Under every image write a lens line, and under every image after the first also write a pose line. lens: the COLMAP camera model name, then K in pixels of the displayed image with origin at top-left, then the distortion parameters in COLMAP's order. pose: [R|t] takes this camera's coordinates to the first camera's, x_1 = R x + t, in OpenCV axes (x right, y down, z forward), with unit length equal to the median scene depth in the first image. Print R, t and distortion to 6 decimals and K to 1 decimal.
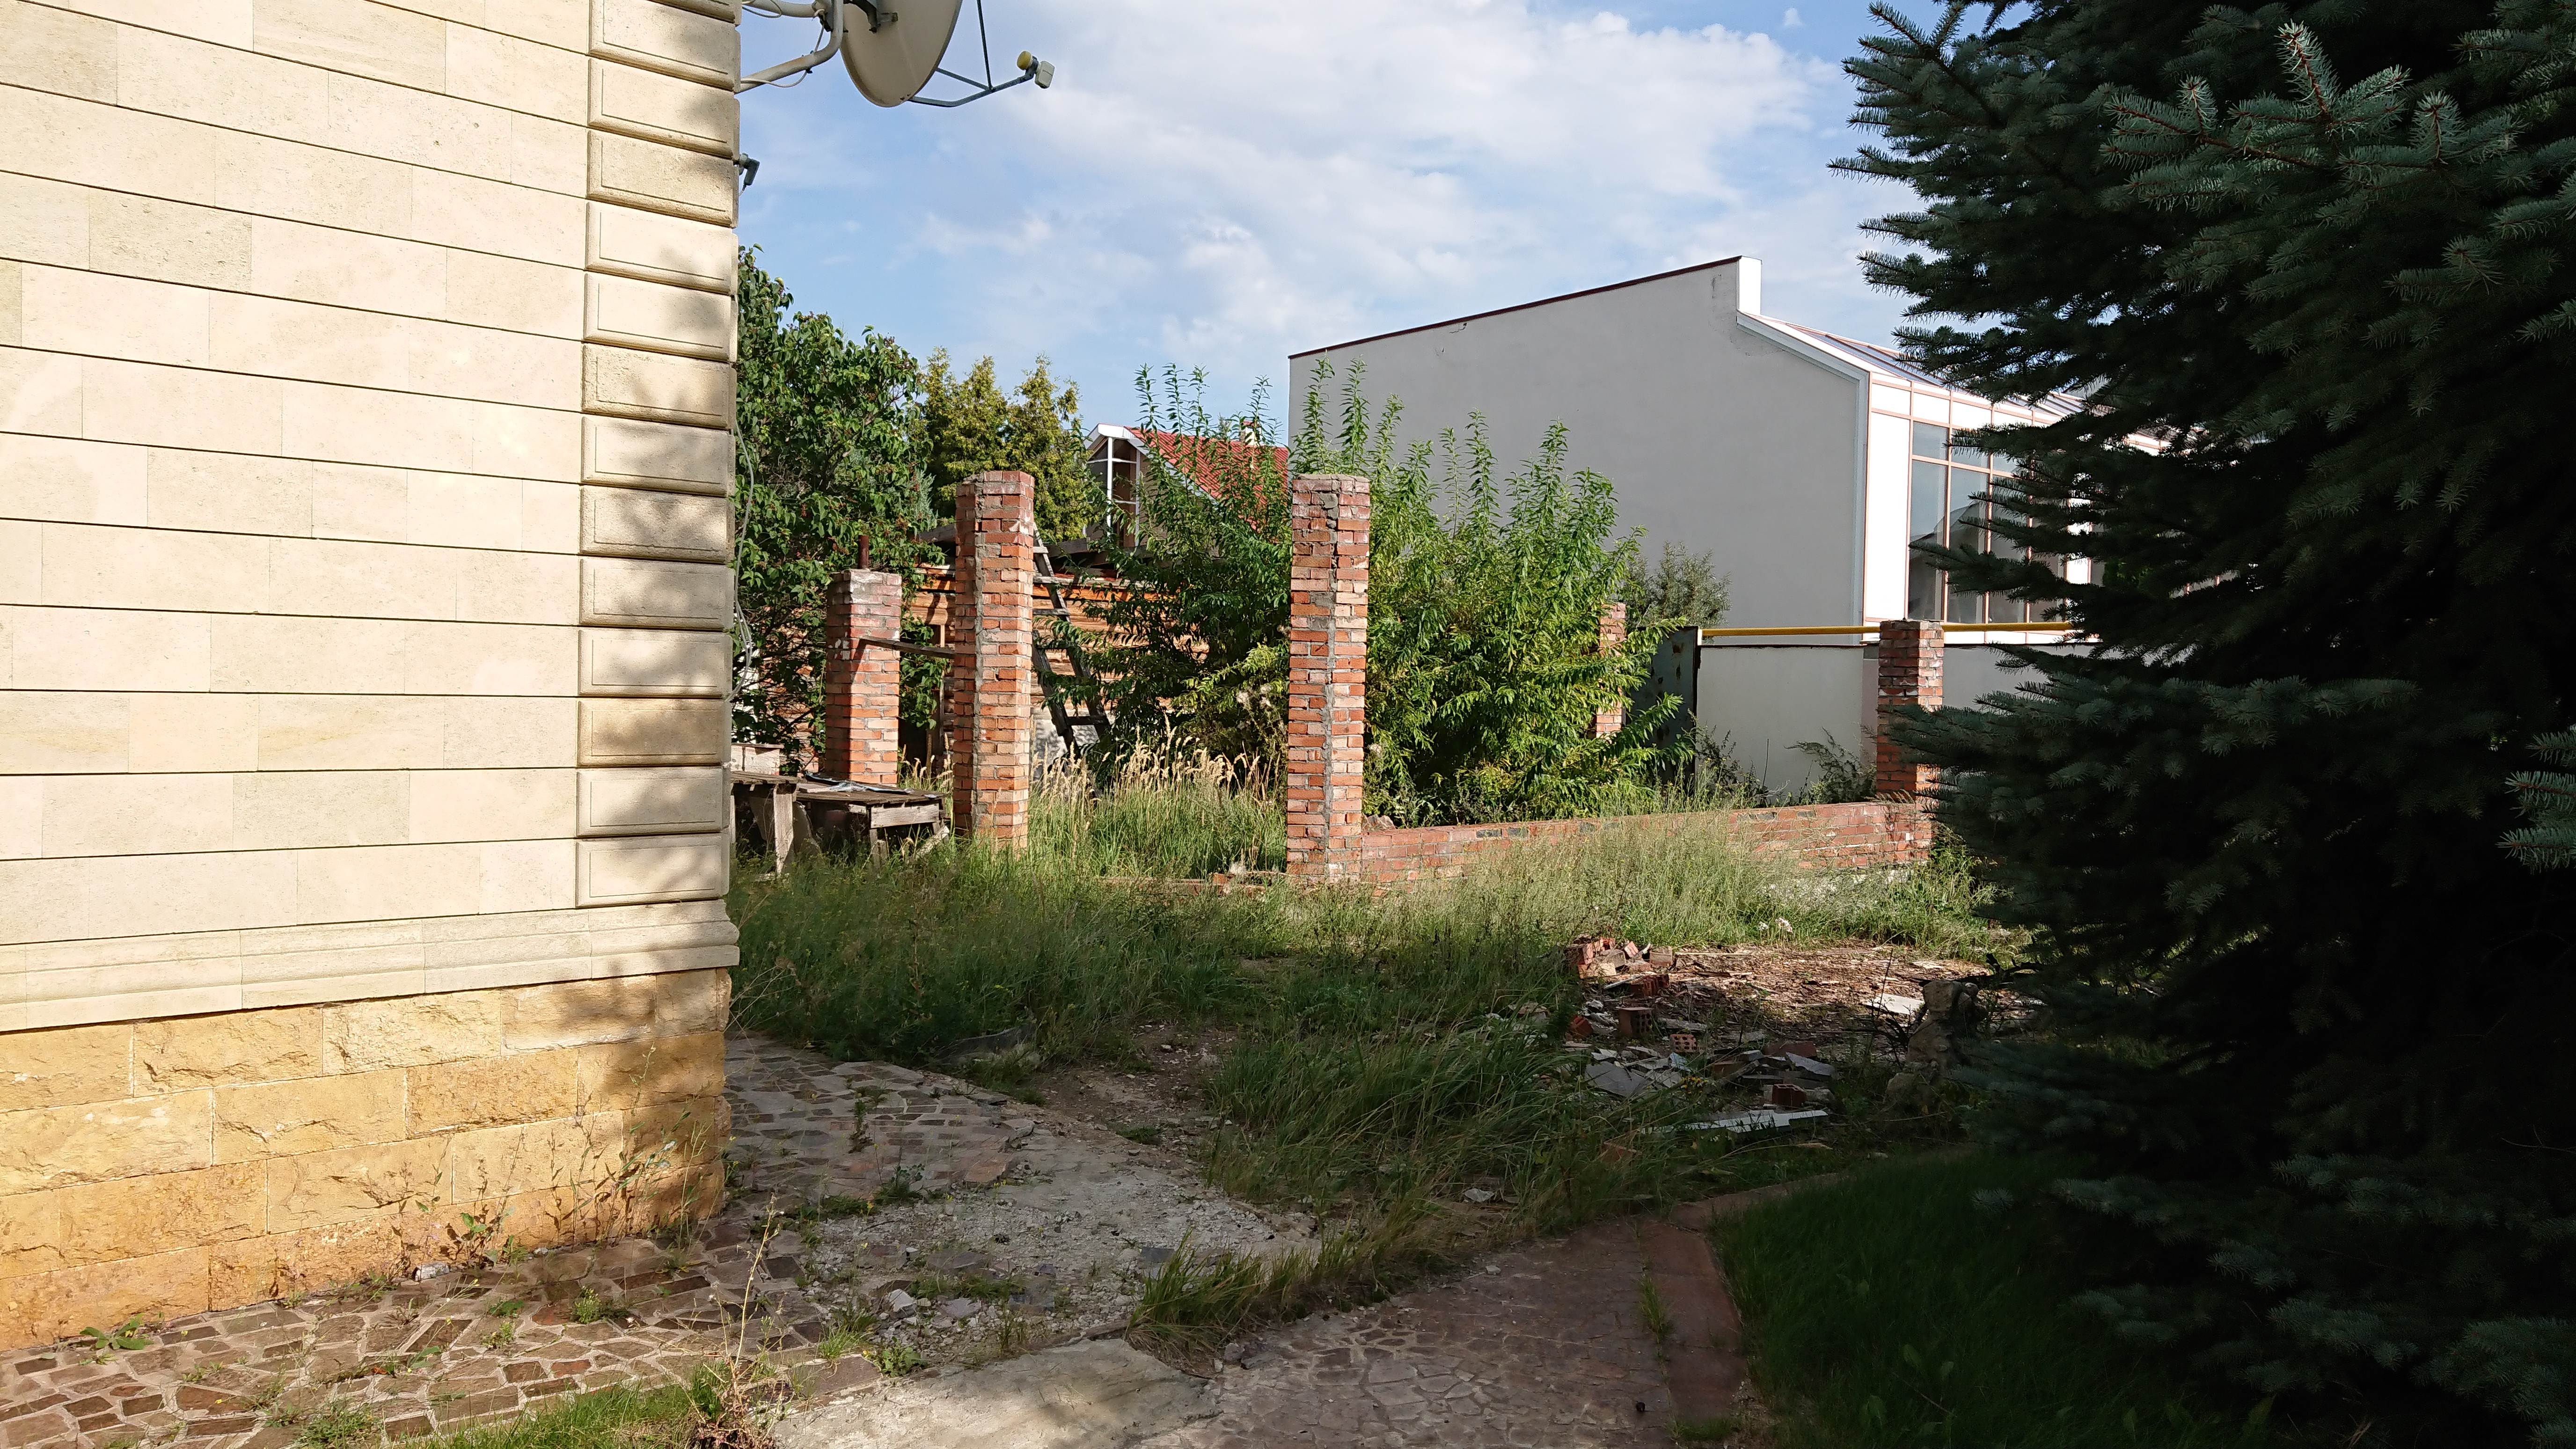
lens RADIAL K [[1768.5, 0, 1281.5], [0, 1768.5, 733.6], [0, 0, 1]] dist [-0.011904, 0.018504]
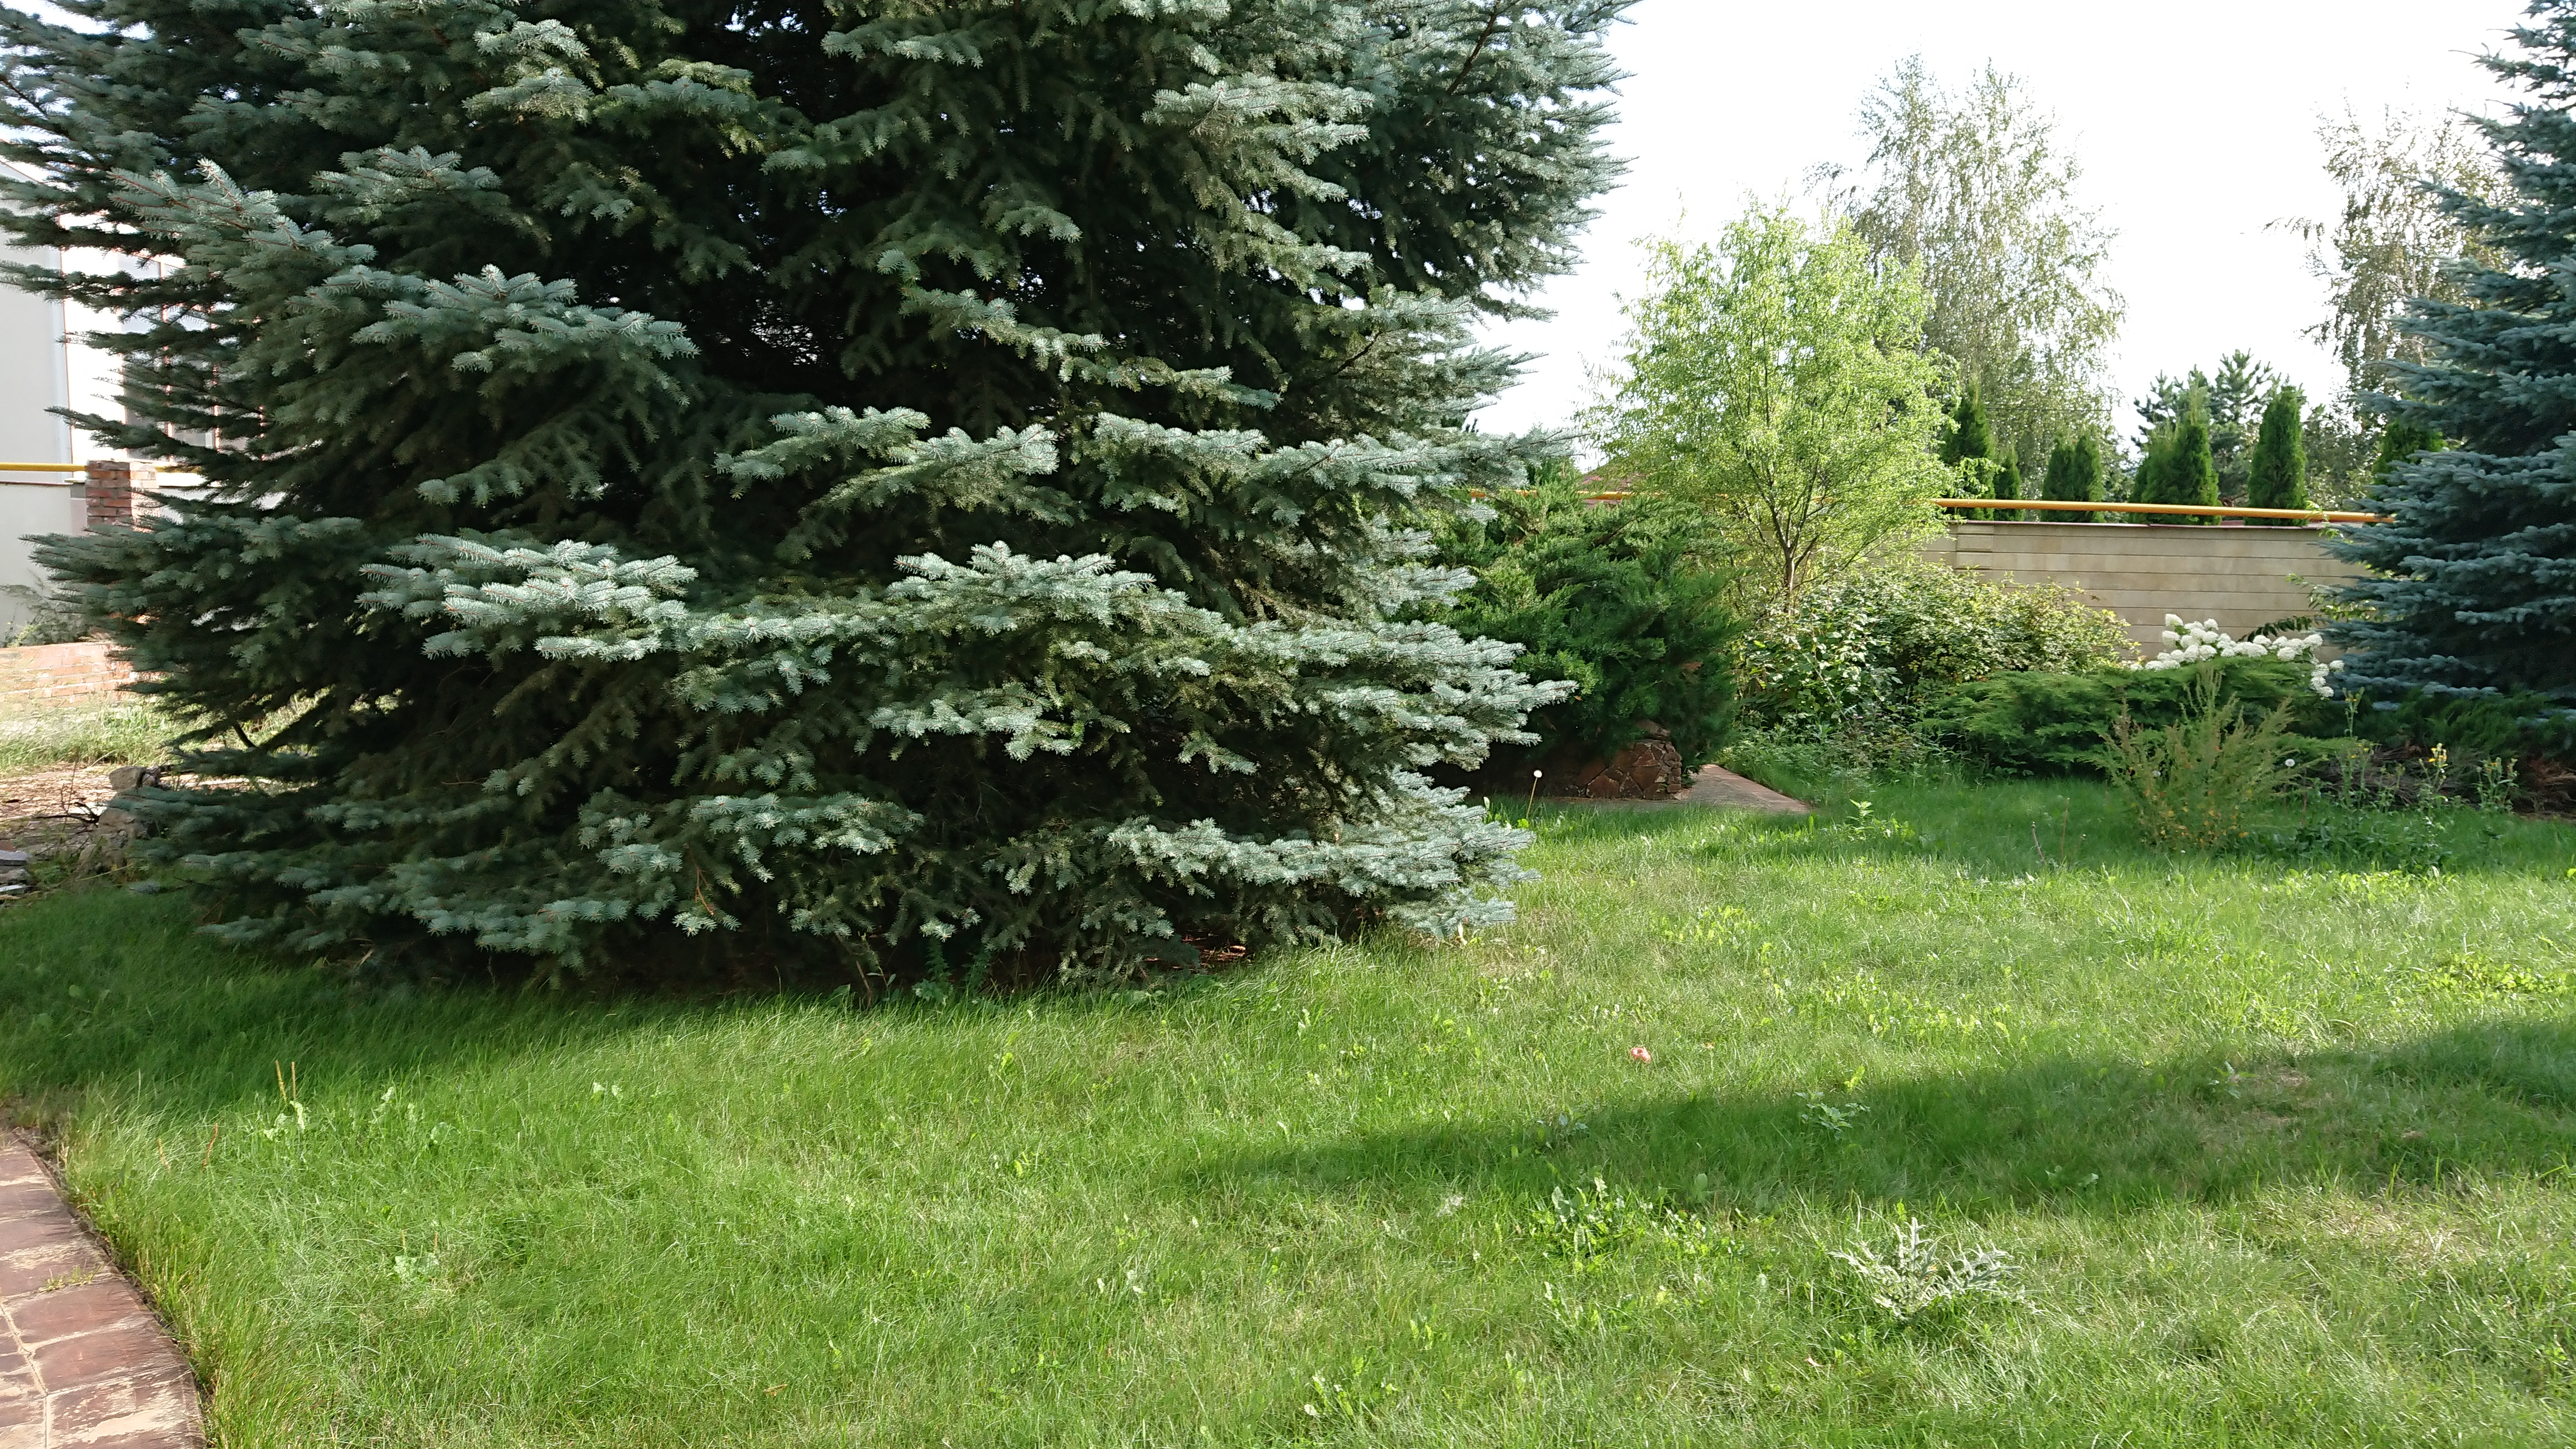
lens RADIAL K [[1768.5, 0, 1292.3], [0, 1768.5, 724.6], [0, 0, 1]] dist [-0.011904, 0.018504]
pose [[0.616742, -0.082058, 0.782876, -0.144417], [0.016993, 0.995708, 0.090979, 0.025374], [-0.786982, -0.042807, 0.615490, -0.681074]]
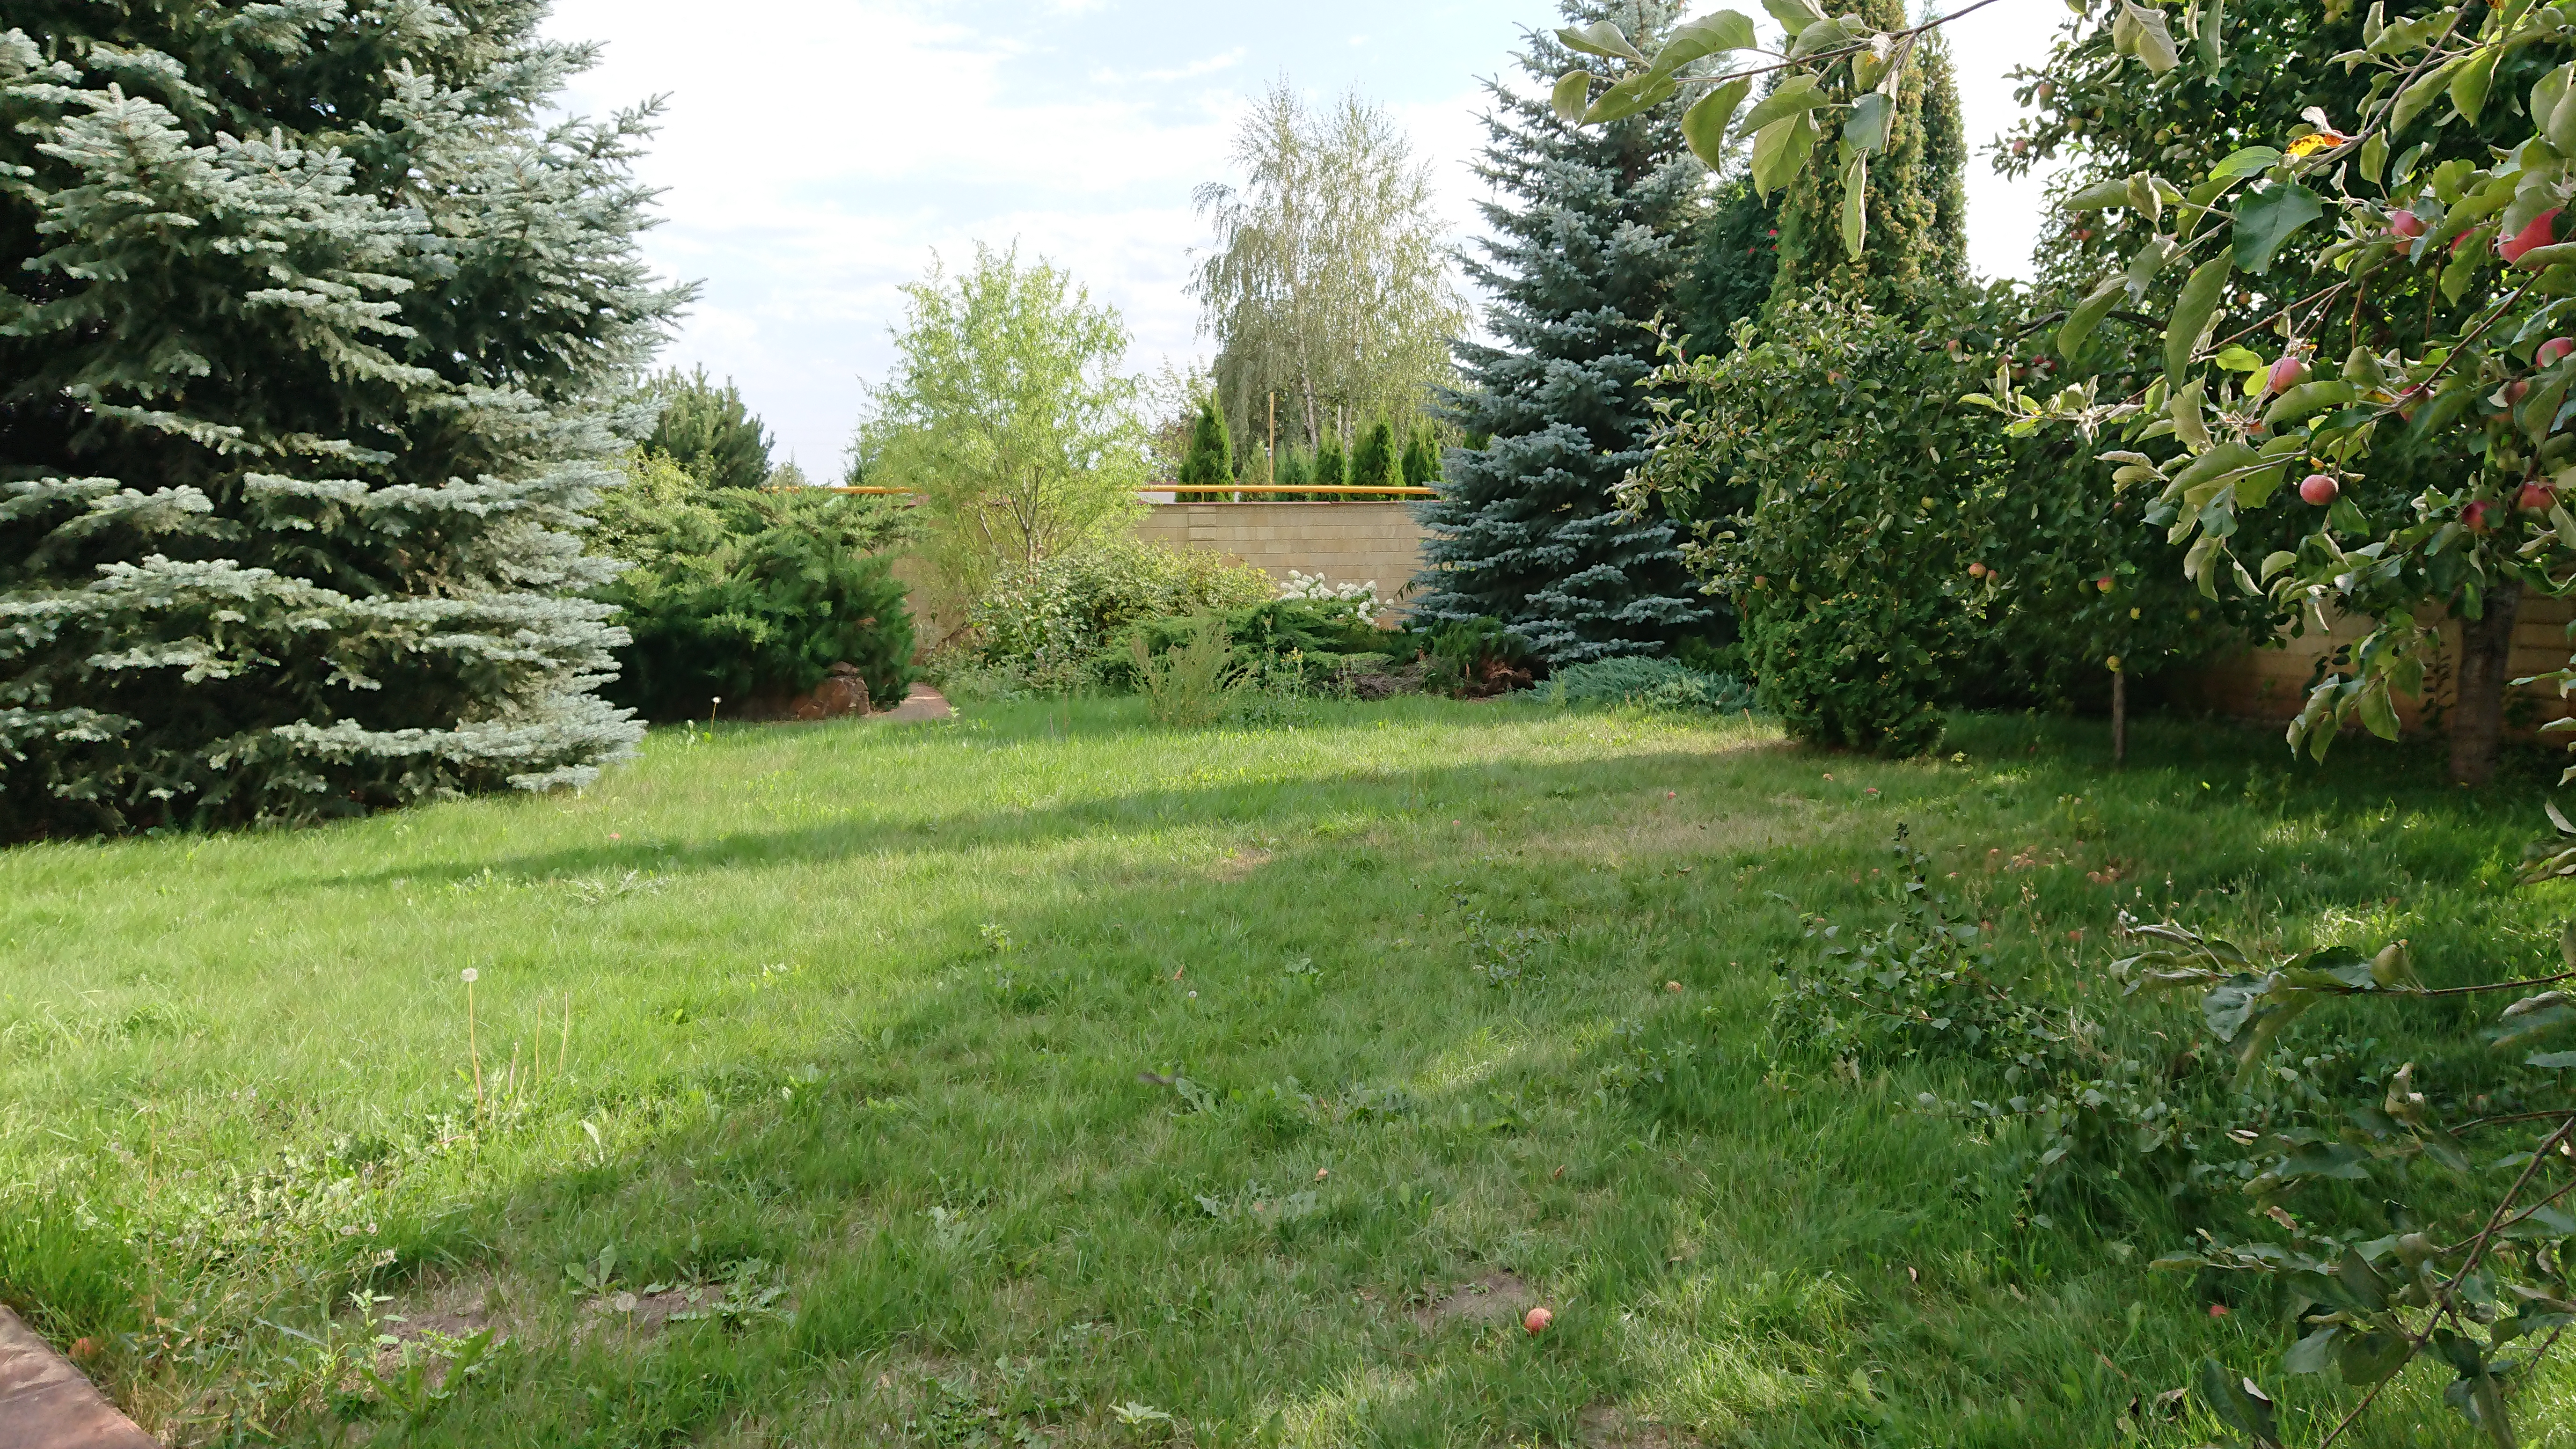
lens RADIAL K [[1768.5, 0, 1281.0], [0, 1768.5, 719.8], [0, 0, 1]] dist [-0.011904, 0.018504]
pose [[0.414142, -0.118056, 0.902524, -0.835375], [0.046807, 0.993003, 0.108413, 0.041022], [-0.909008, -0.002654, 0.416770, -2.217984]]
